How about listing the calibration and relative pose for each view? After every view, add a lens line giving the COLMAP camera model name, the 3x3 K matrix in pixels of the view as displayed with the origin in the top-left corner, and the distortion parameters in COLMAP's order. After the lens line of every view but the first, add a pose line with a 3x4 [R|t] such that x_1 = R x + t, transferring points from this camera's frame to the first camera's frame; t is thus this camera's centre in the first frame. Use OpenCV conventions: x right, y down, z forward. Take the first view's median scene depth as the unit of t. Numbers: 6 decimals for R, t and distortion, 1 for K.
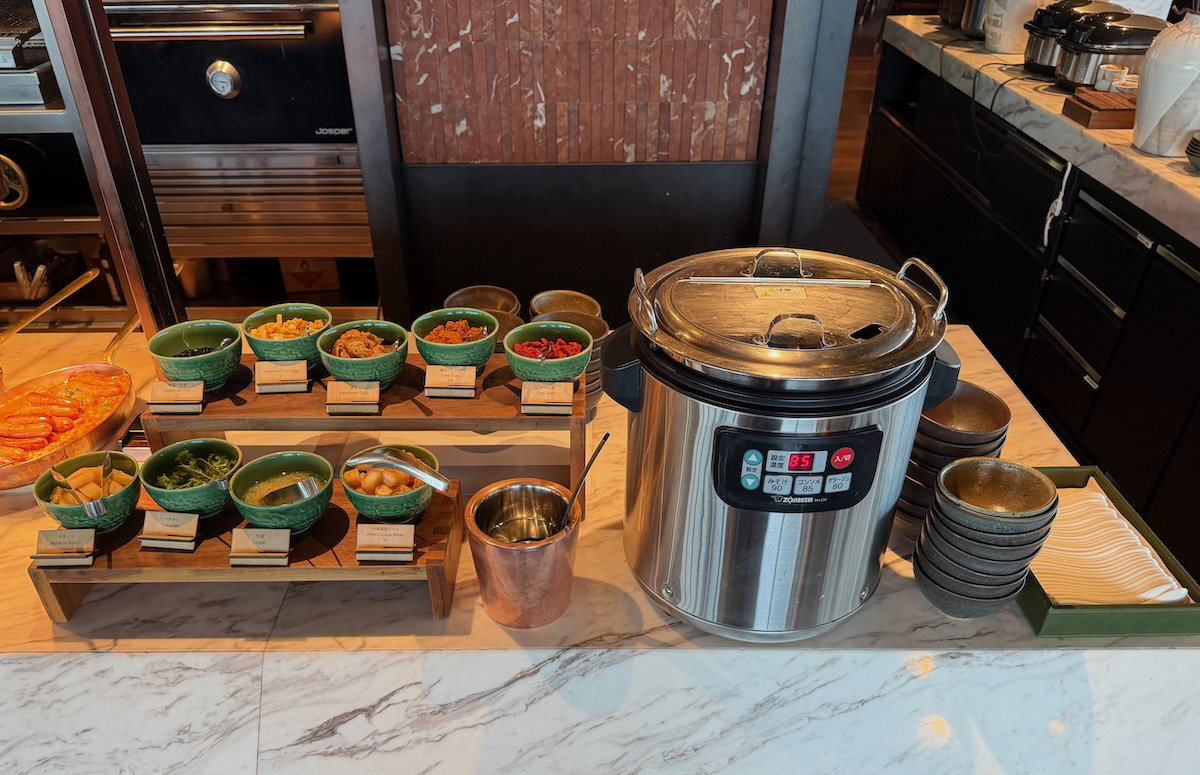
lens RADIAL K [[895.5, 0, 585.2], [0, 895.5, 476.2], [0, 0, 1]] dist [0.014067, -0.015184]
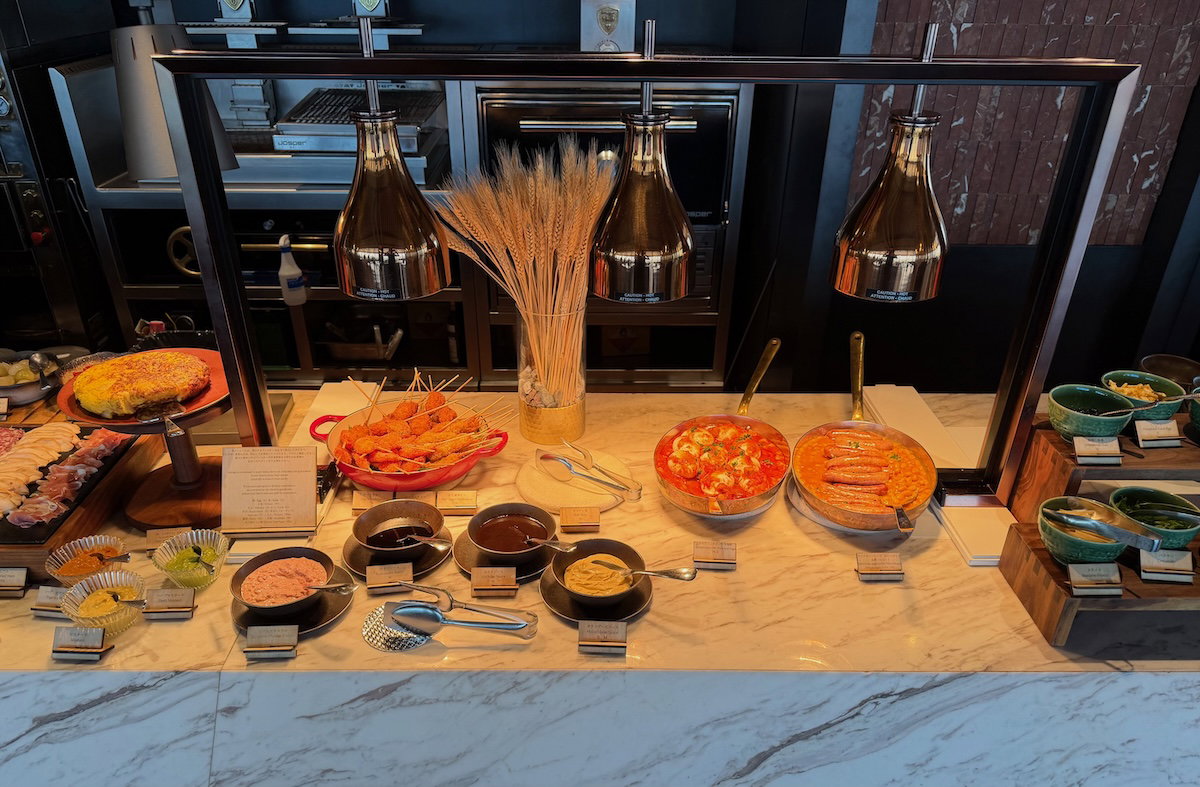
lens RADIAL K [[867.5, 0, 619.6], [0, 867.5, 456.4], [0, 0, 1]] dist [0.008987, -0.017296]
pose [[0.999793, 0.009296, 0.018122, -1.211959], [-0.007702, 0.996258, -0.086090, 0.022862], [-0.018854, 0.085933, 0.996123, -0.114347]]
